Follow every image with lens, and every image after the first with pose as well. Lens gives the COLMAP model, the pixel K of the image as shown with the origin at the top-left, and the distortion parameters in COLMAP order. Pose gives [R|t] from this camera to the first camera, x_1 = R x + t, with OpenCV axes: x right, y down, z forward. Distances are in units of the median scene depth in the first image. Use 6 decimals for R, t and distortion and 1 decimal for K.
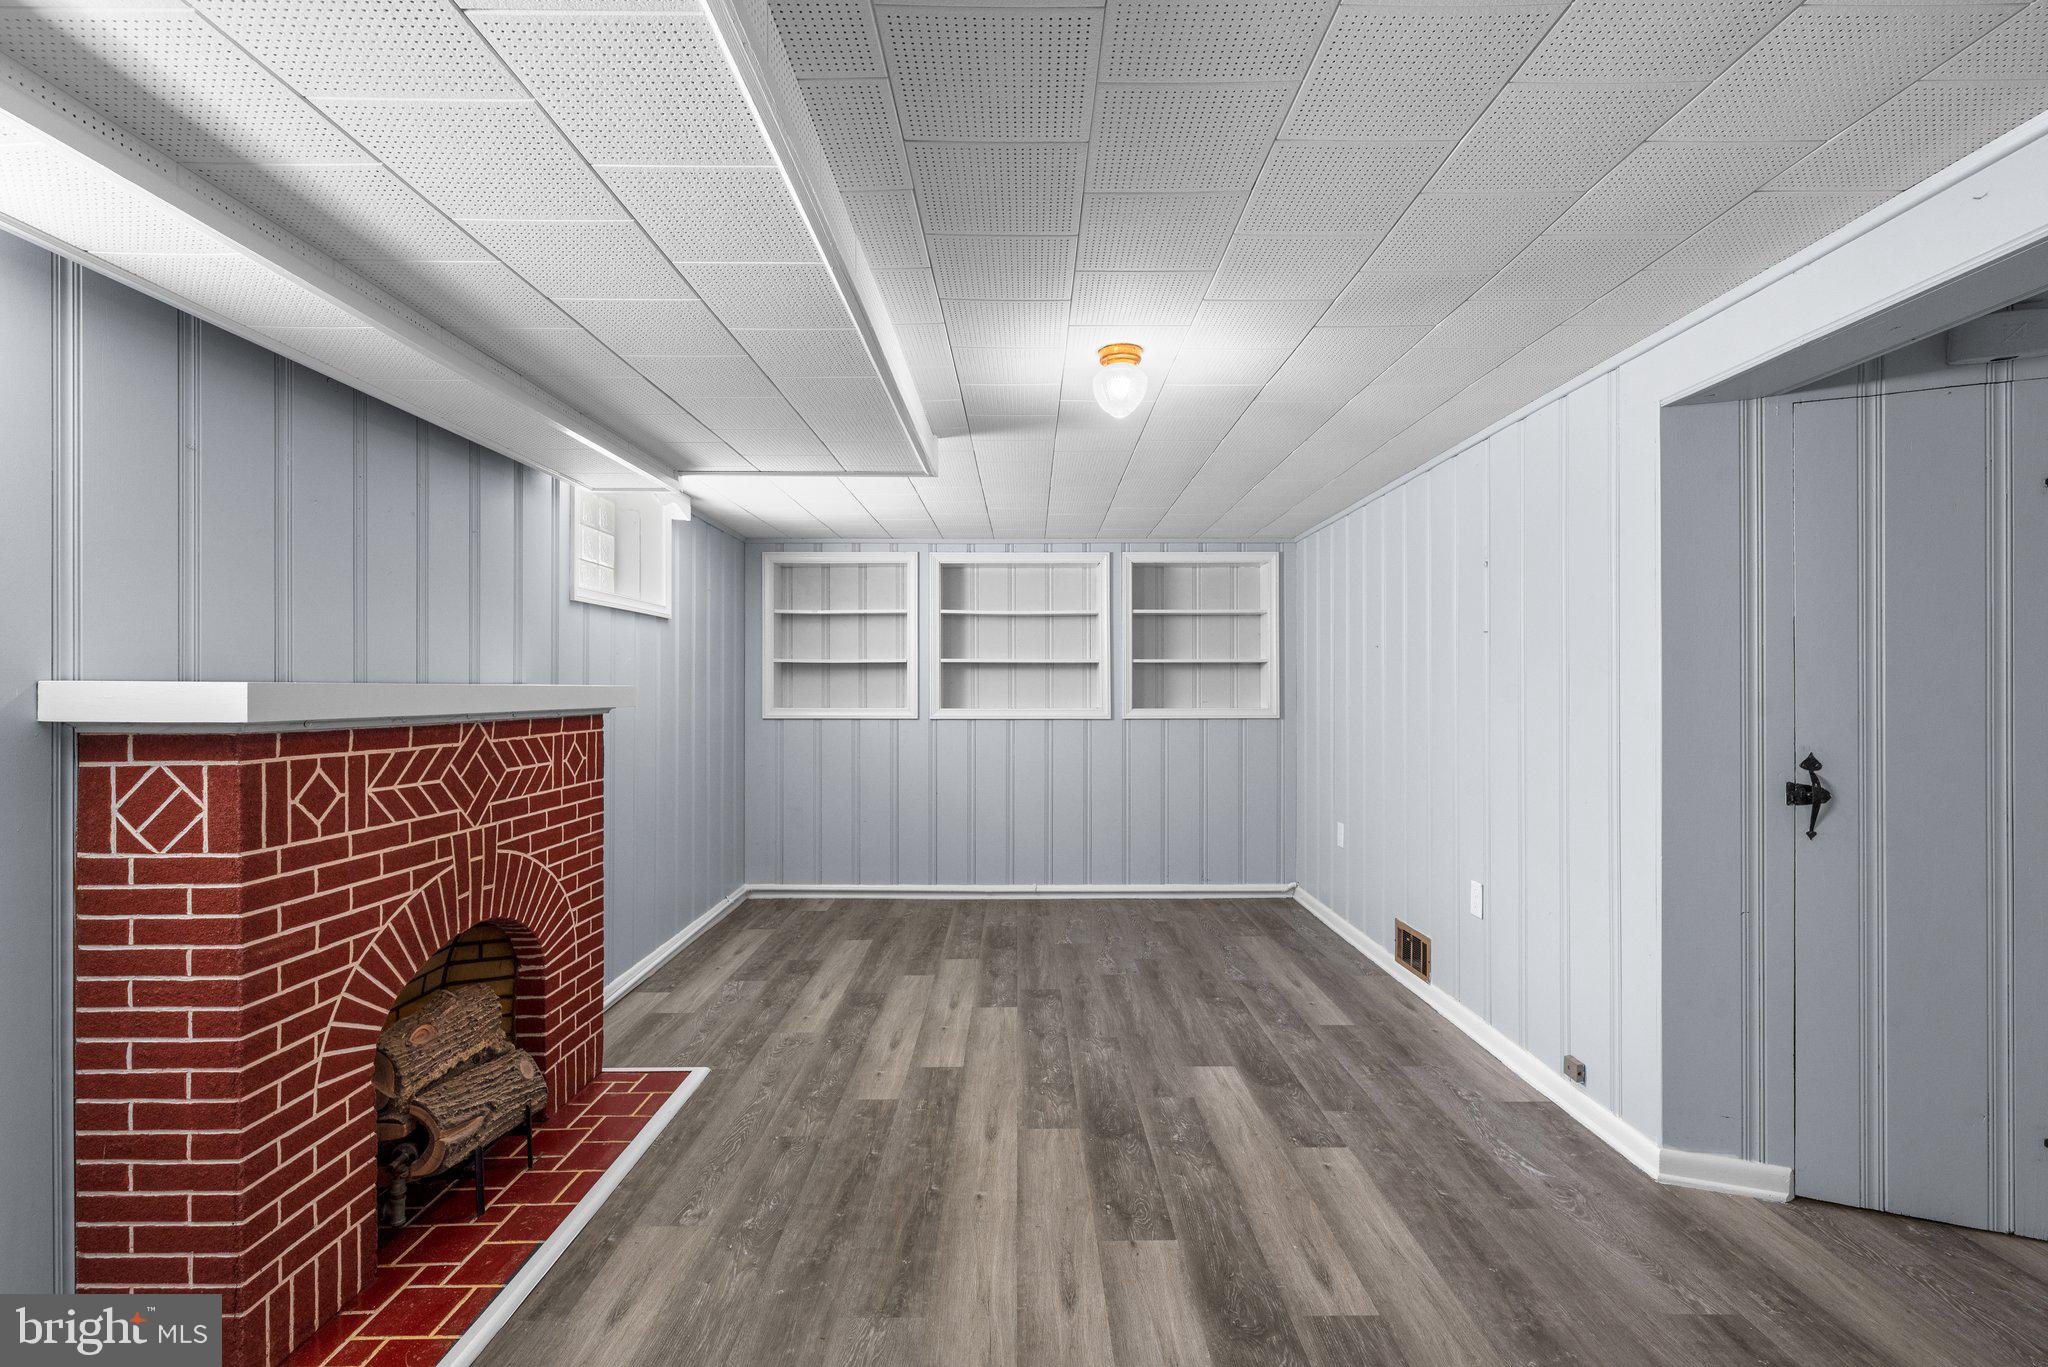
lens RADIAL K [[920.1, 0, 1026.3], [0, 920.1, 688.8], [0, 0, 1]] dist [0.003276, -0.000631]
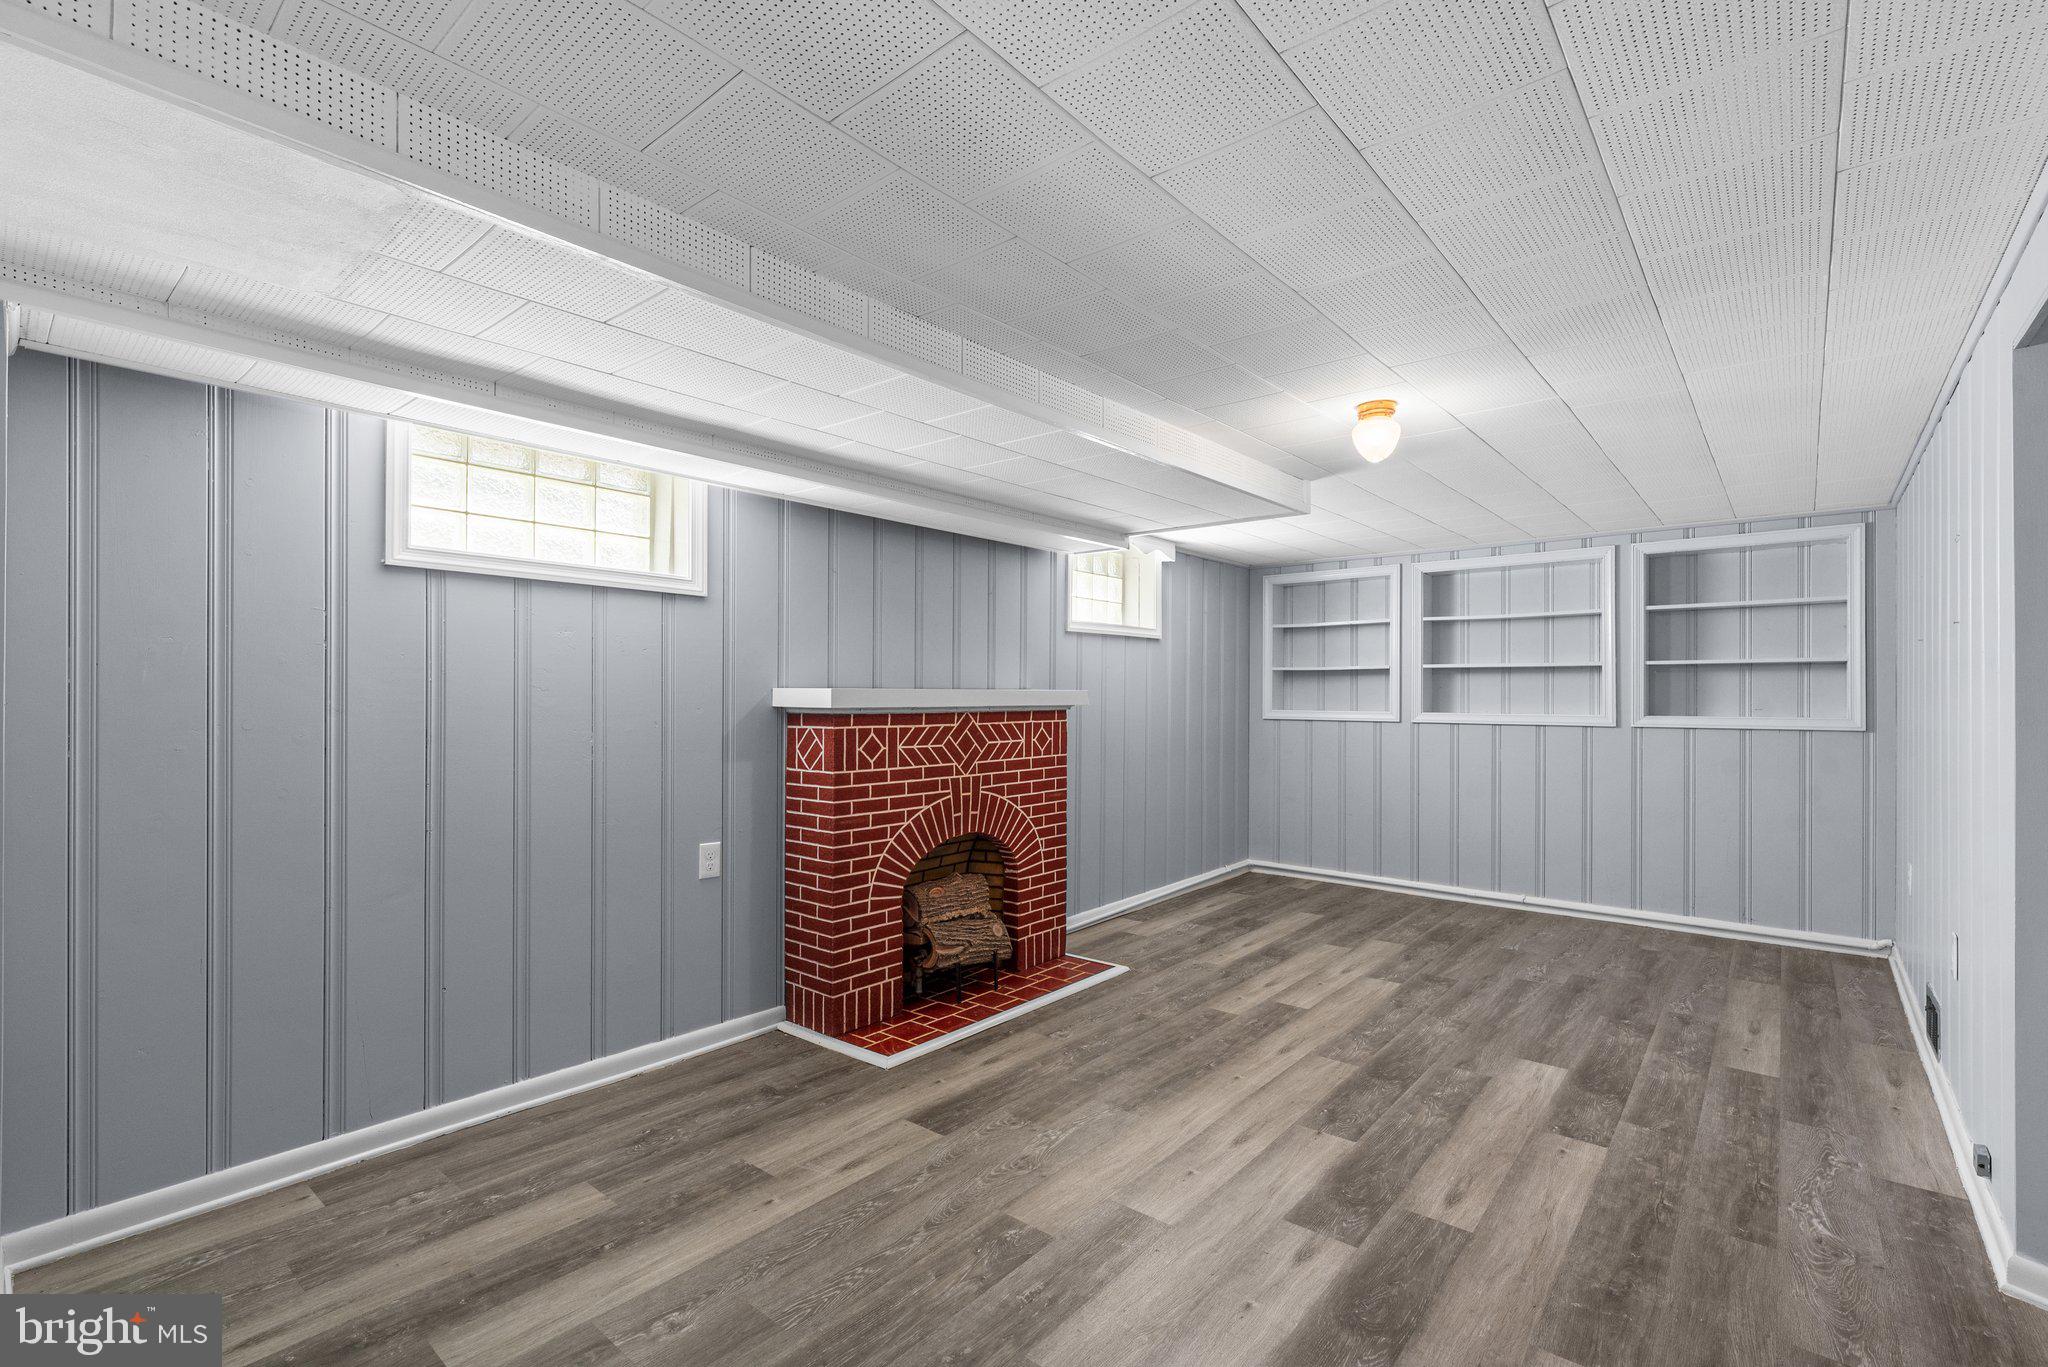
lens RADIAL K [[920.1, 0, 1022.2], [0, 920.1, 687.9], [0, 0, 1]] dist [0.003276, -0.000631]
pose [[0.761369, -0.002166, -0.648315, 0.463590], [-0.002399, 0.999978, -0.006158, 0.001758], [0.648315, 0.006244, 0.761347, -0.167969]]
